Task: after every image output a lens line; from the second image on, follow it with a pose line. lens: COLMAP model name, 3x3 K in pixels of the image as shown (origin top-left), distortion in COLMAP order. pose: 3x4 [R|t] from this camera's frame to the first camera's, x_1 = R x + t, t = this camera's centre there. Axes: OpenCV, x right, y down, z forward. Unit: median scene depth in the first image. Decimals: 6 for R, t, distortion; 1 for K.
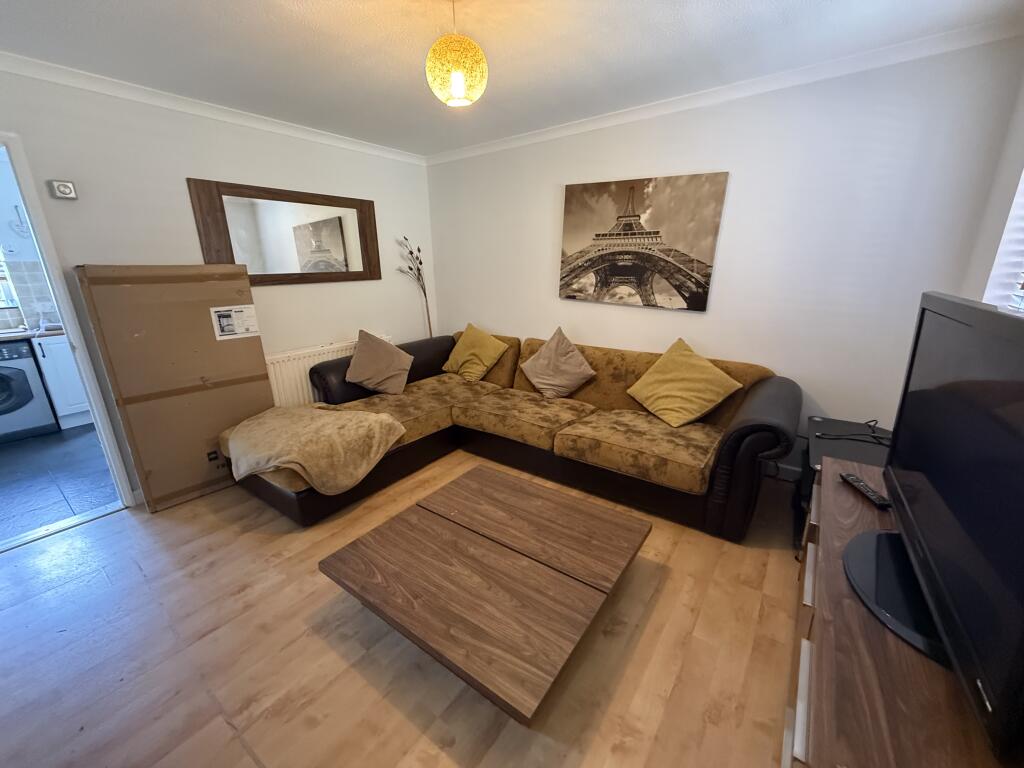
lens RADIAL K [[411.3, 0, 511.3], [0, 411.3, 381.7], [0, 0, 1]] dist [0.000276, 0.000158]
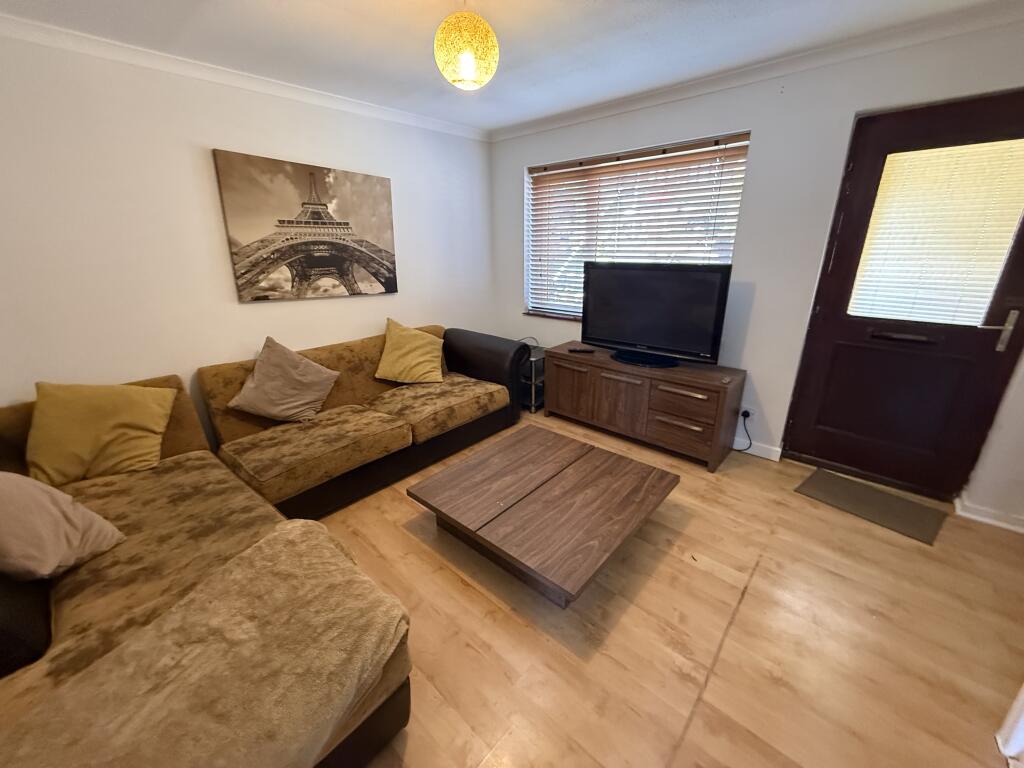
lens RADIAL K [[411.3, 0, 507.6], [0, 411.3, 382.4], [0, 0, 1]] dist [0.000276, 0.000158]
pose [[0.100468, -0.308707, 0.945836, -0.687160], [0.289041, 0.918702, 0.269149, -0.150251], [-0.952030, 0.246345, 0.181529, 0.502858]]
